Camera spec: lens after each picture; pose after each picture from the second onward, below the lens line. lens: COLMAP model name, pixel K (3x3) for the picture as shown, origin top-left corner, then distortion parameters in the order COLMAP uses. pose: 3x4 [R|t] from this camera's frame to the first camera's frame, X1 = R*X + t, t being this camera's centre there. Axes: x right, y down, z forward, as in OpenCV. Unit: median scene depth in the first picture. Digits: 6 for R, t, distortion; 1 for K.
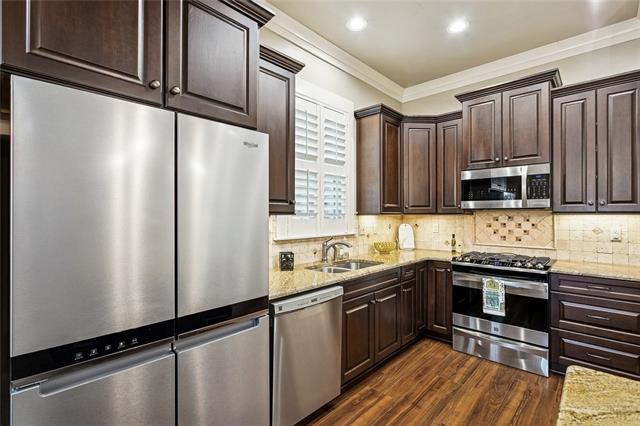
lens RADIAL K [[305.5, 0, 320.5], [0, 305.5, 213.9], [0, 0, 1]] dist [0.004857, 0.001756]
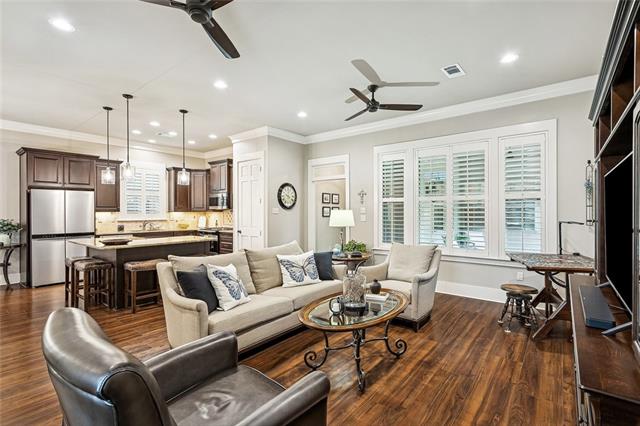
lens RADIAL K [[305.5, 0, 318.1], [0, 305.5, 211.1], [0, 0, 1]] dist [0.004857, 0.001756]
pose [[0.997190, -0.001546, 0.074898, 1.154387], [0.001029, 0.999975, 0.006941, -0.017342], [-0.074906, -0.006844, 0.997167, -1.513624]]
